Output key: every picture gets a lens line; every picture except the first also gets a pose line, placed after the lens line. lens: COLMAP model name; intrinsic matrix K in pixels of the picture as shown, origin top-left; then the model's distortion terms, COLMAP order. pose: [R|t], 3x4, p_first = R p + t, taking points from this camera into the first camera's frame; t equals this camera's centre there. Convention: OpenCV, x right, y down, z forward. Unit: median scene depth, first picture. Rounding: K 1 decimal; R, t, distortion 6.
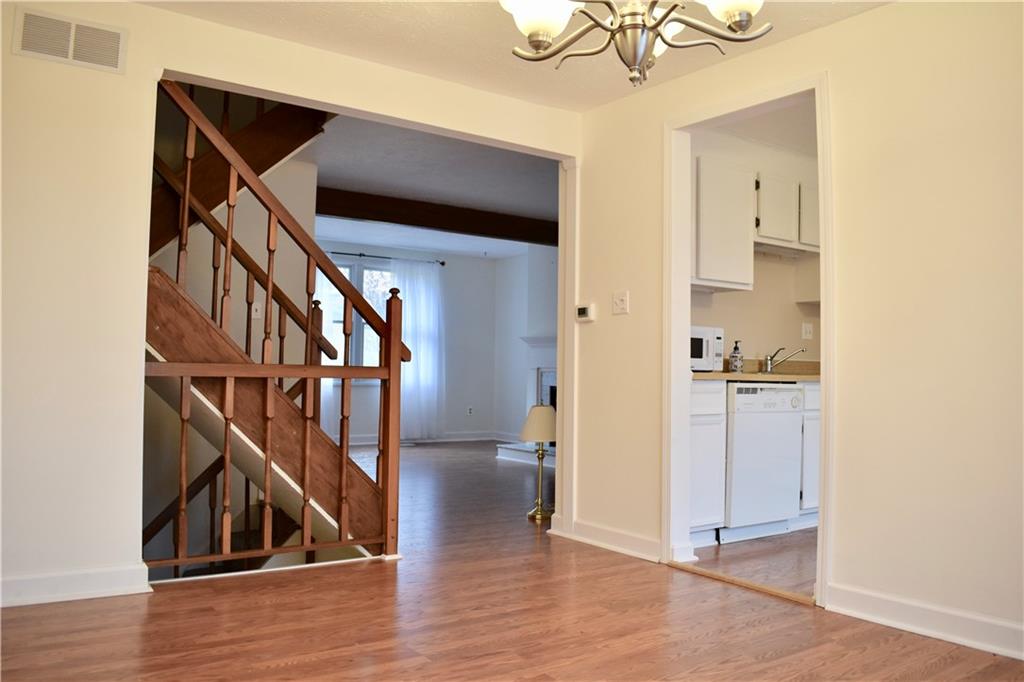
lens RADIAL K [[800.2, 0, 512.1], [0, 800.2, 340.7], [0, 0, 1]] dist [-0.082038, -0.003552]
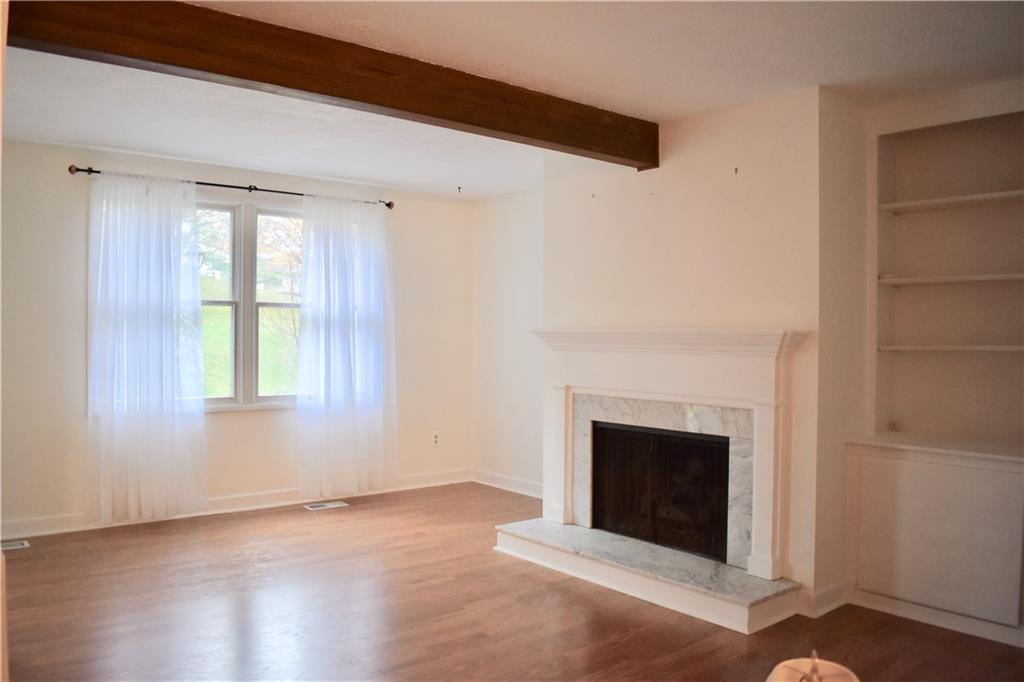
lens RADIAL K [[800.2, 0, 511.9], [0, 800.2, 339.8], [0, 0, 1]] dist [-0.082038, -0.003552]
pose [[0.997440, -0.009413, 0.070885, -0.039212], [0.006236, 0.998971, 0.044914, -0.020599], [-0.071235, -0.044357, 0.996473, 0.395353]]
